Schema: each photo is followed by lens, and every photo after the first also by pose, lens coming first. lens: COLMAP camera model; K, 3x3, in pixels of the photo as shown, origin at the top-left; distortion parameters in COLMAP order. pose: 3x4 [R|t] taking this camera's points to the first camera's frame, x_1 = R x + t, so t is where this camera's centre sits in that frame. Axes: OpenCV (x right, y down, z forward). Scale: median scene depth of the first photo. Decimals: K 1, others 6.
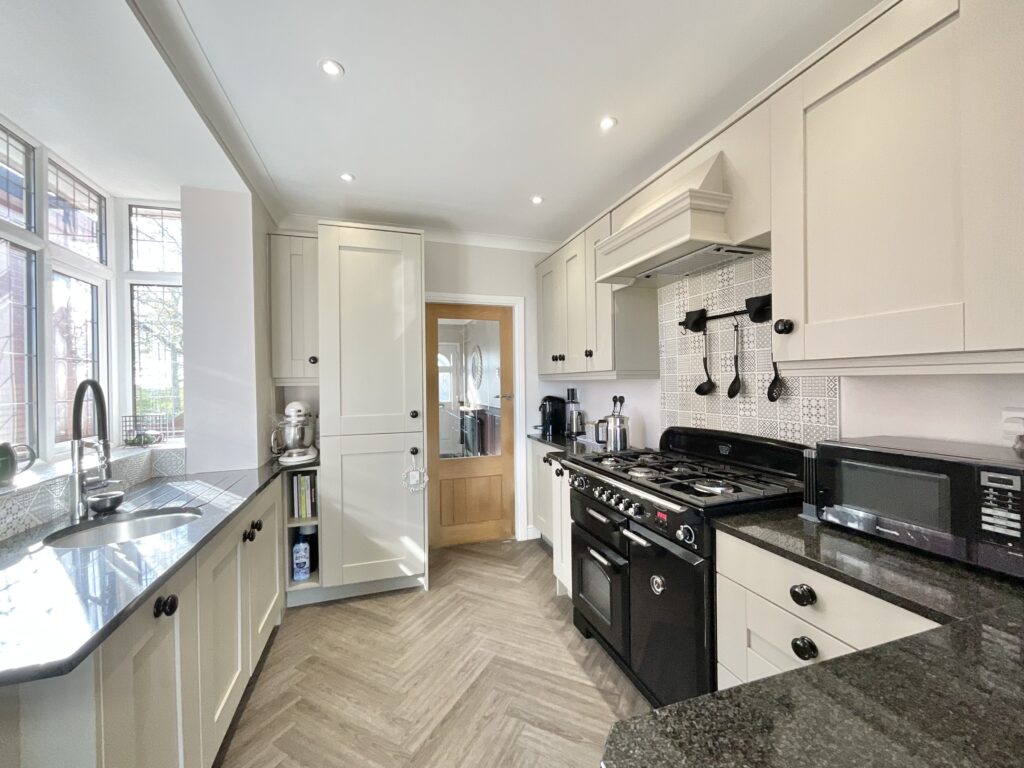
lens RADIAL K [[416.2, 0, 510.1], [0, 416.2, 384.5], [0, 0, 1]] dist [0.000031, 0.000159]
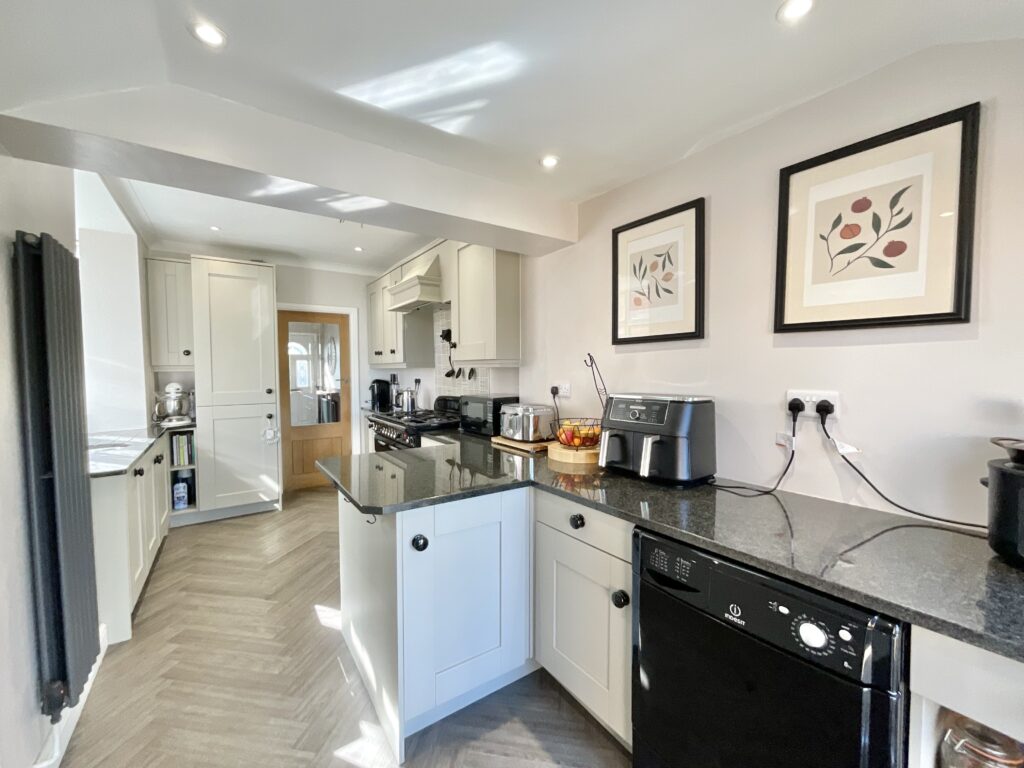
lens RADIAL K [[416.2, 0, 510.1], [0, 416.2, 384.5], [0, 0, 1]] dist [0.000031, 0.000159]
pose [[0.958098, -0.006420, 0.286370, 0.169372], [-0.002186, 0.999556, 0.029723, 0.002893], [-0.286433, -0.029104, 0.957658, -0.671510]]
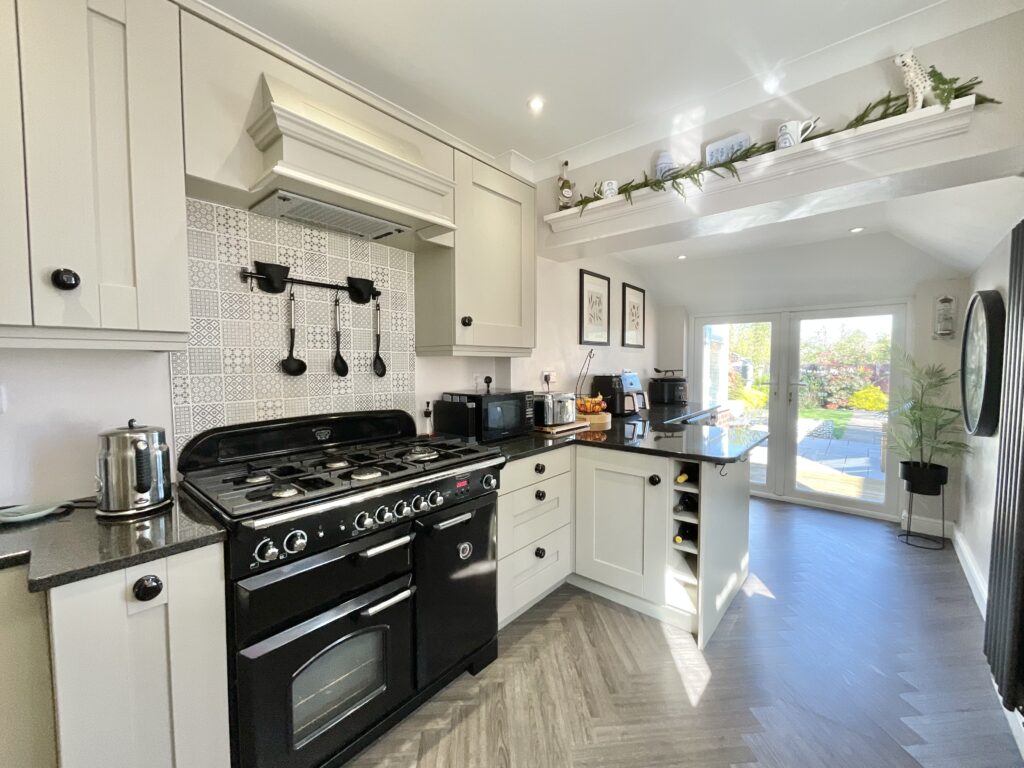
lens RADIAL K [[416.2, 0, 510.1], [0, 416.2, 384.5], [0, 0, 1]] dist [0.000031, 0.000159]
pose [[-0.515763, -0.030509, 0.856188, -0.365656], [0.014623, 0.998907, 0.044404, 0.011118], [-0.856607, 0.035422, -0.514753, 0.881113]]
